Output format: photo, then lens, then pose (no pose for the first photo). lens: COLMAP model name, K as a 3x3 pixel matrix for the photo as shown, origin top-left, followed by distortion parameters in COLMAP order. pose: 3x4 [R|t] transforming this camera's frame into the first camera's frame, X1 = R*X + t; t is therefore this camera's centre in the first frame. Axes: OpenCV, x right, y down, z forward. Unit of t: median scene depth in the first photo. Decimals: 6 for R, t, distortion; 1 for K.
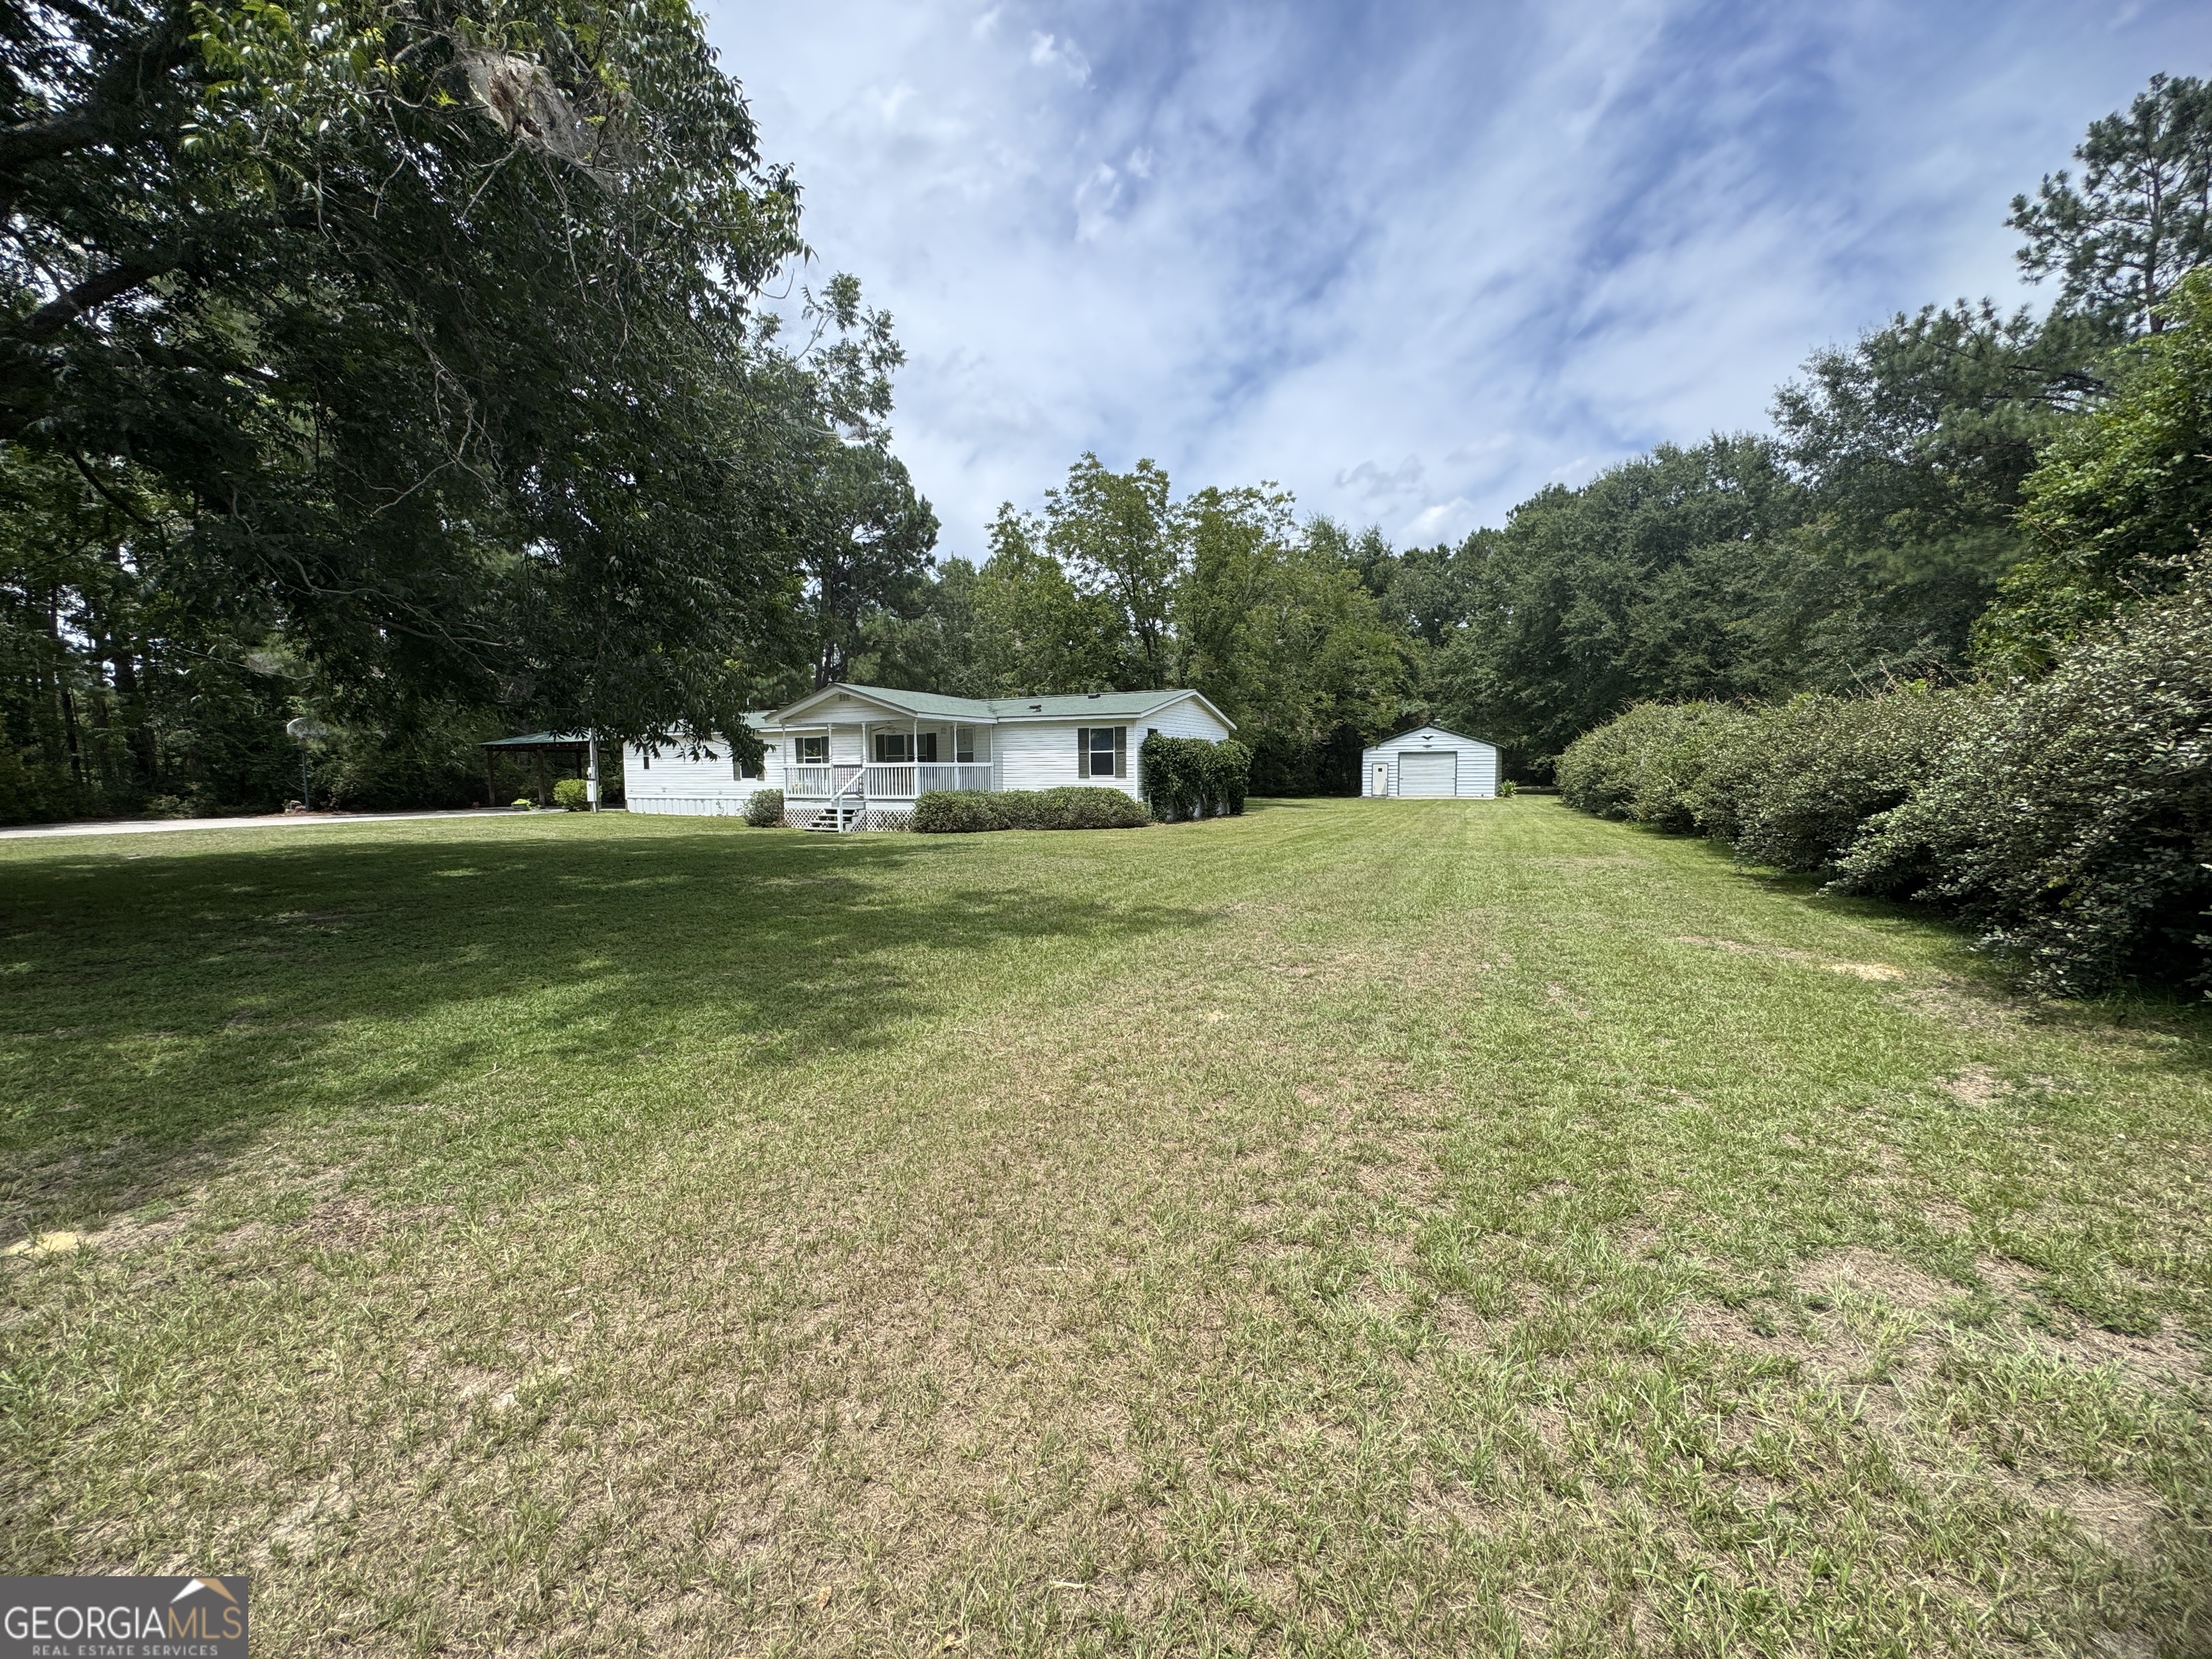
lens RADIAL K [[890.8, 0, 1103.8], [0, 890.8, 829.6], [0, 0, 1]] dist [-0.000530, -0.000094]
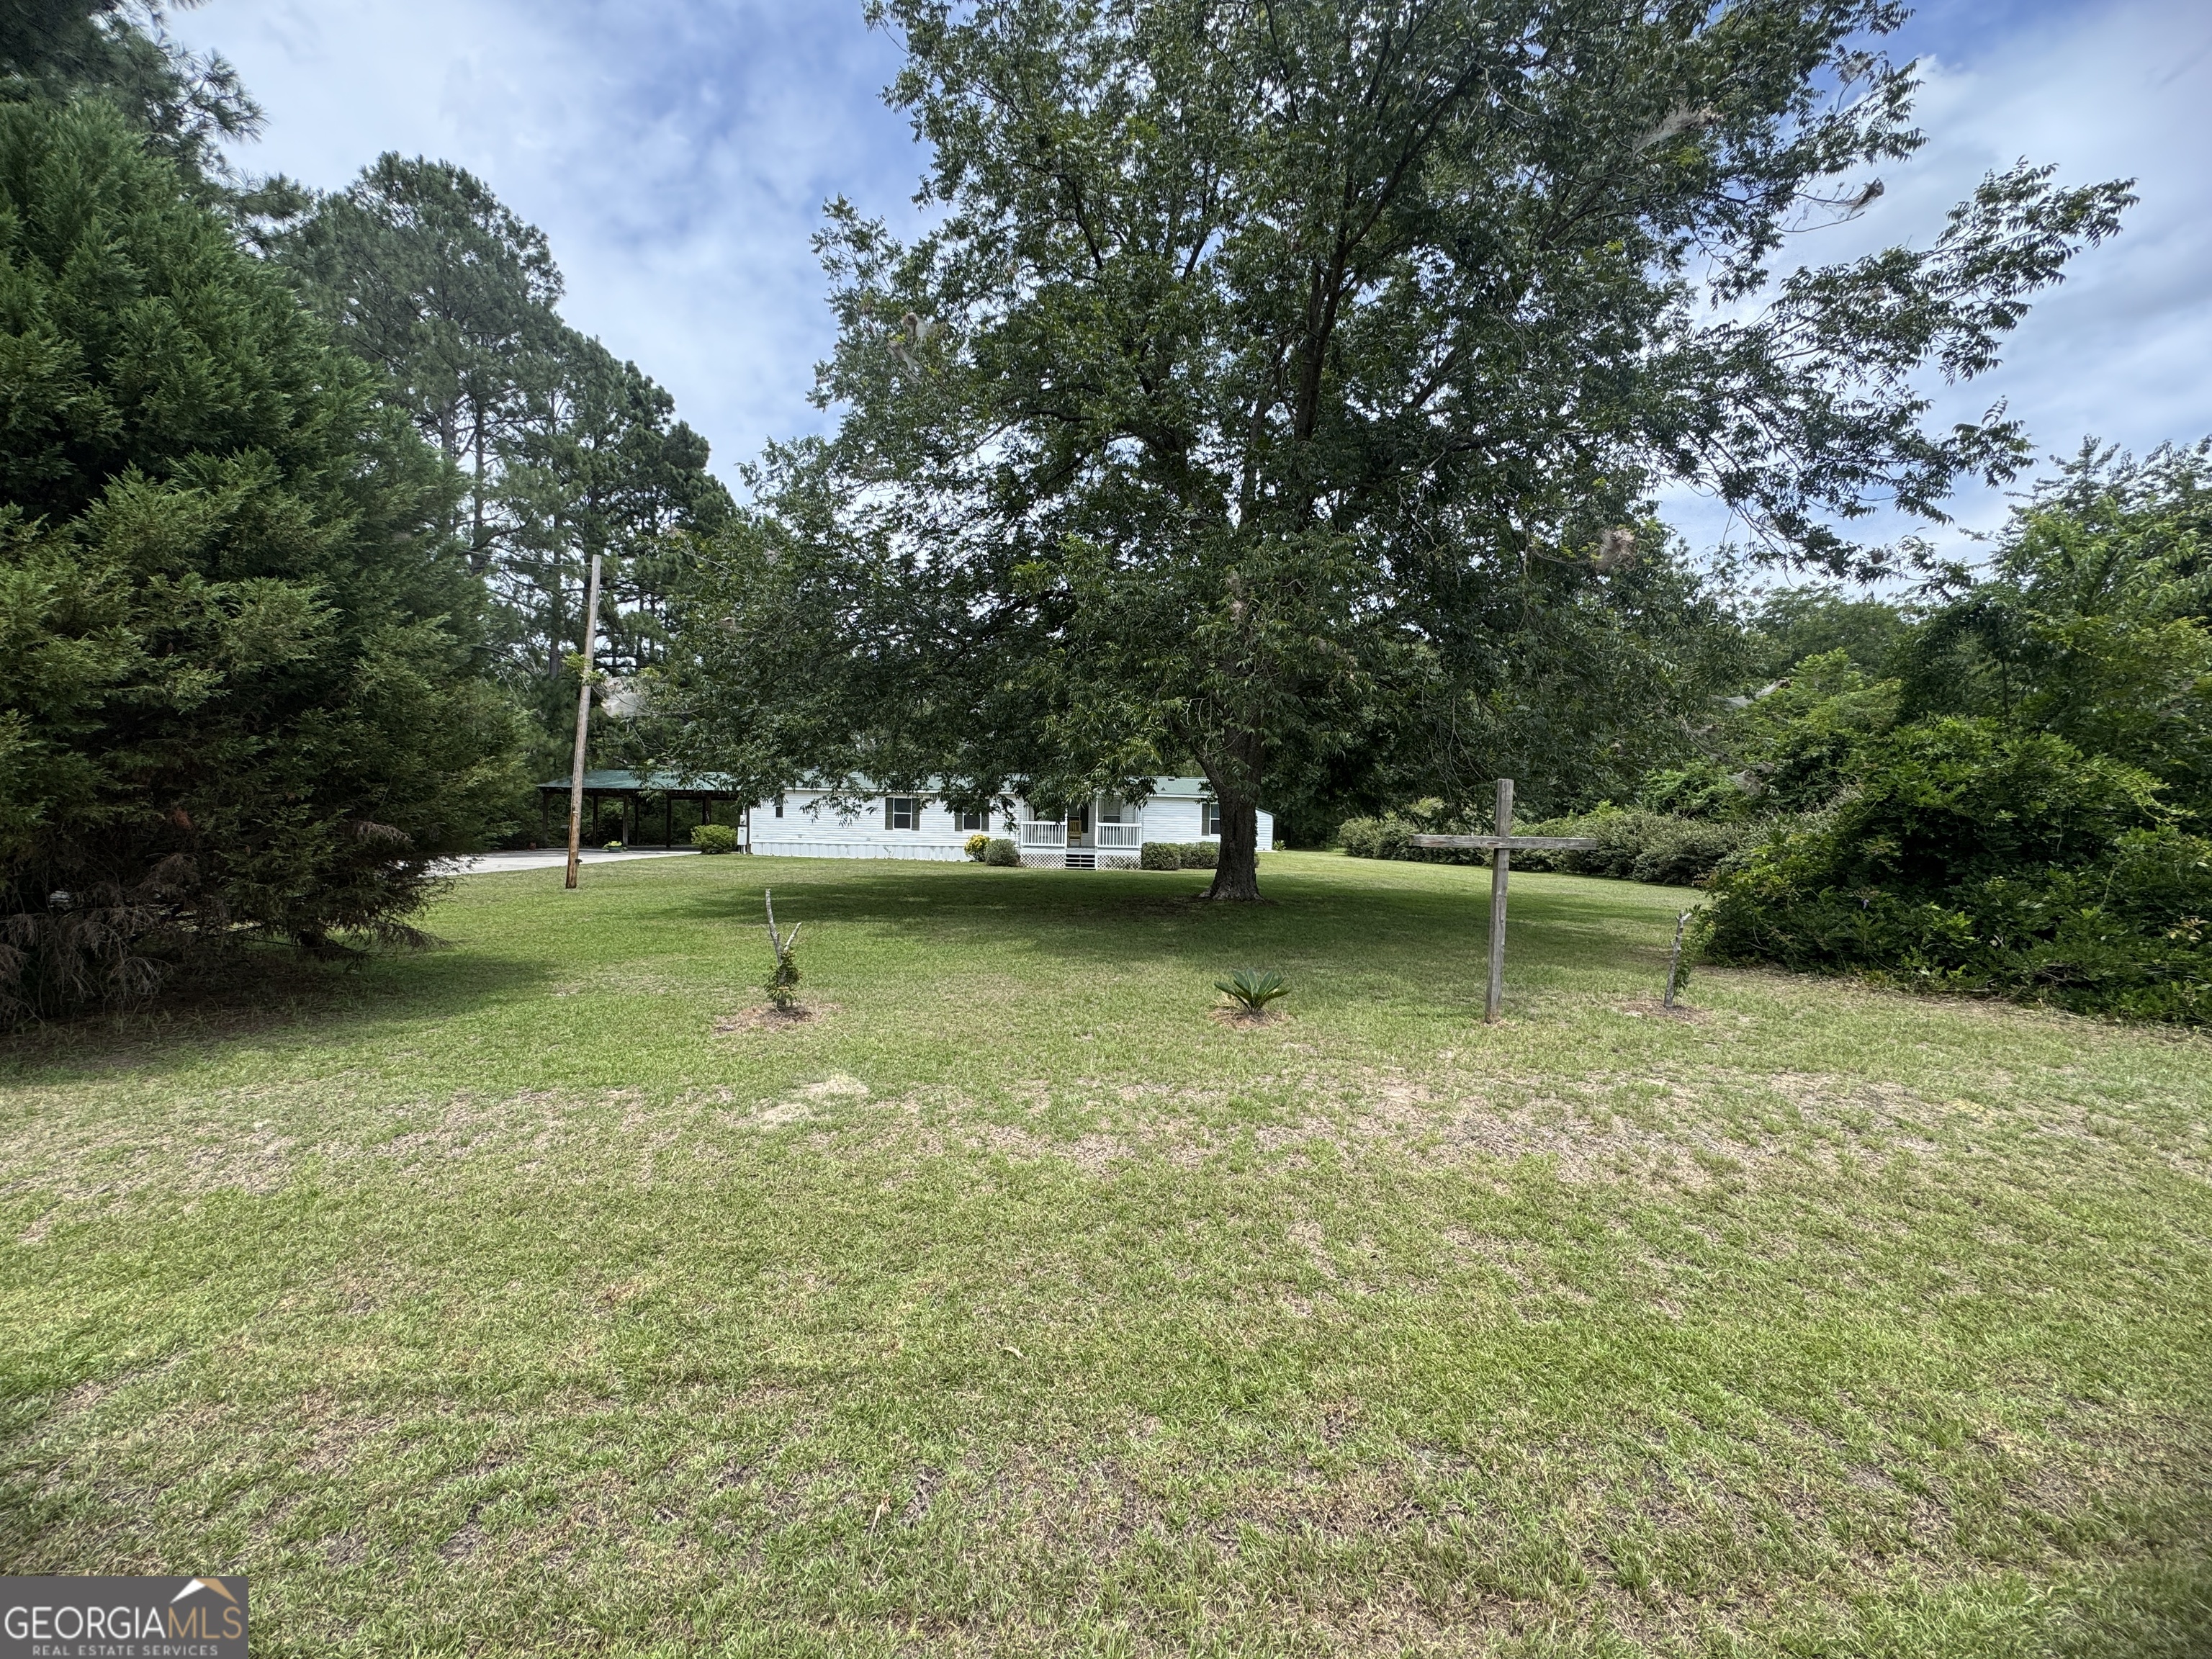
lens RADIAL K [[890.8, 0, 1103.8], [0, 890.8, 829.6], [0, 0, 1]] dist [-0.000530, -0.000094]
pose [[0.889480, 0.022740, 0.456409, -1.048713], [0.002558, 0.998498, -0.054735, 0.018826], [-0.456968, 0.049853, 0.888085, -0.344853]]
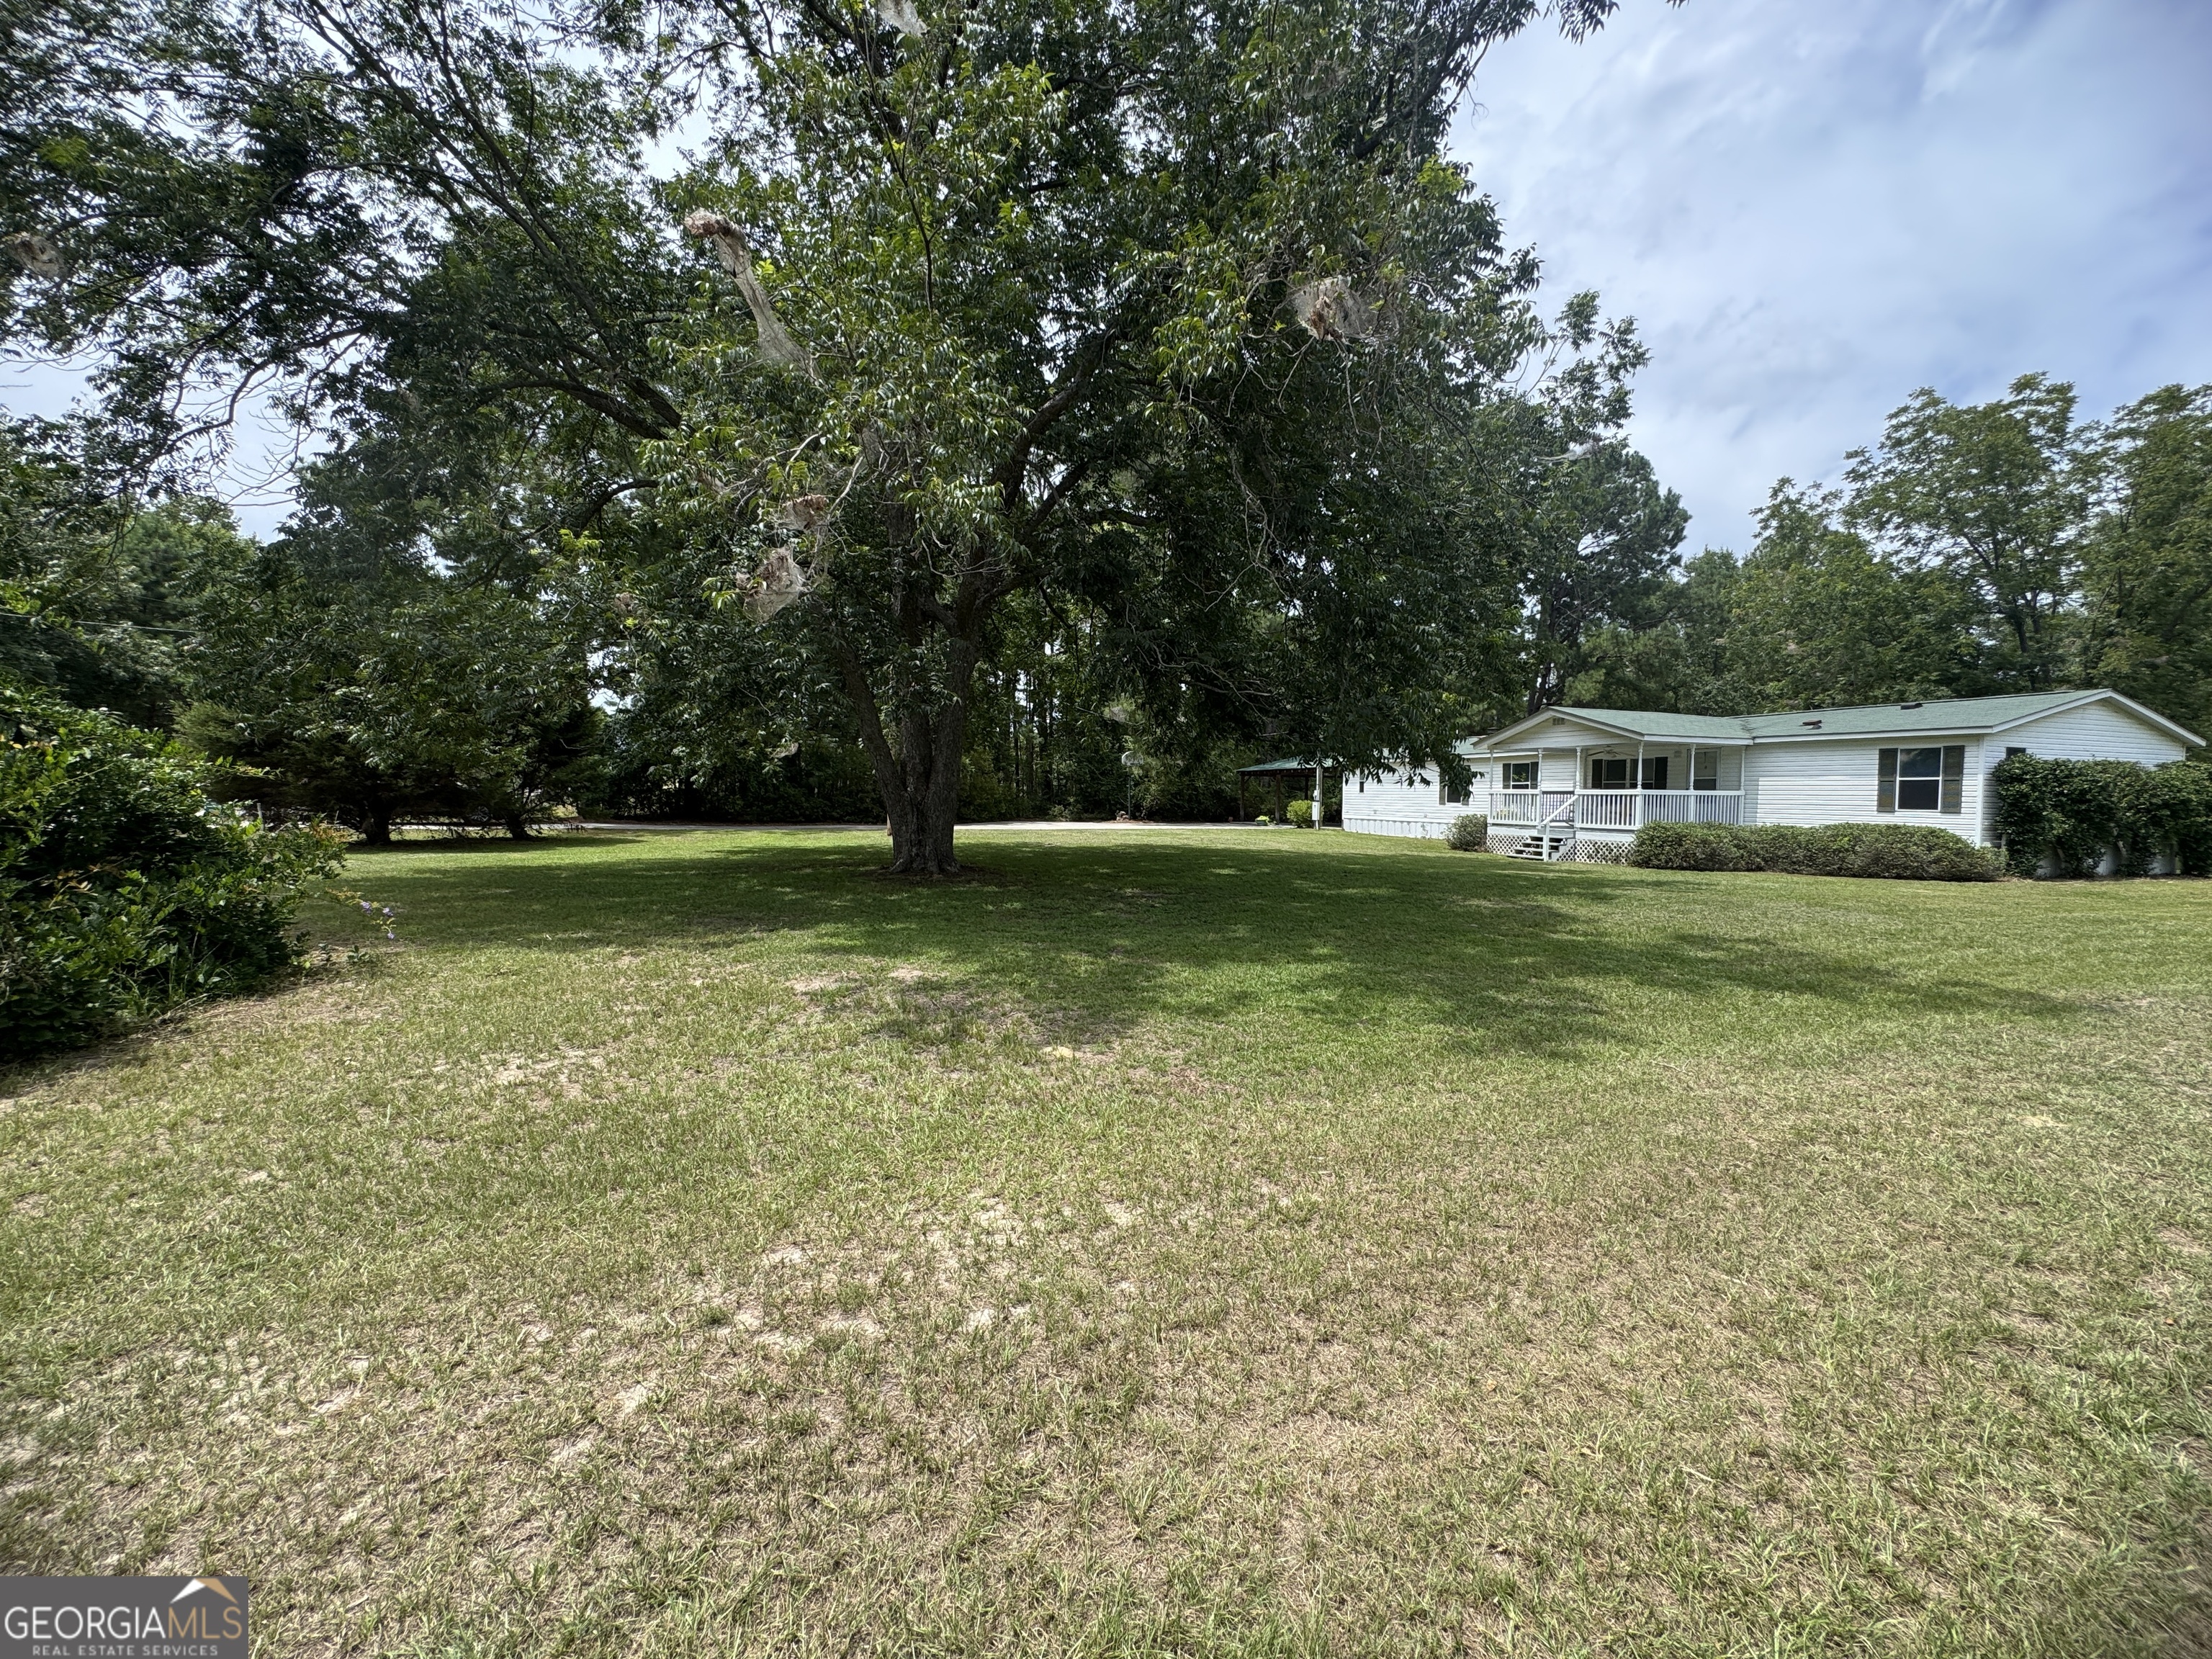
lens RADIAL K [[890.8, 0, 1103.8], [0, 890.8, 829.6], [0, 0, 1]] dist [-0.000530, -0.000094]
pose [[0.730460, 0.043741, -0.681553, 0.011287], [-0.062485, 0.998042, -0.002916, 0.001818], [0.680091, 0.044717, 0.731763, -0.034272]]
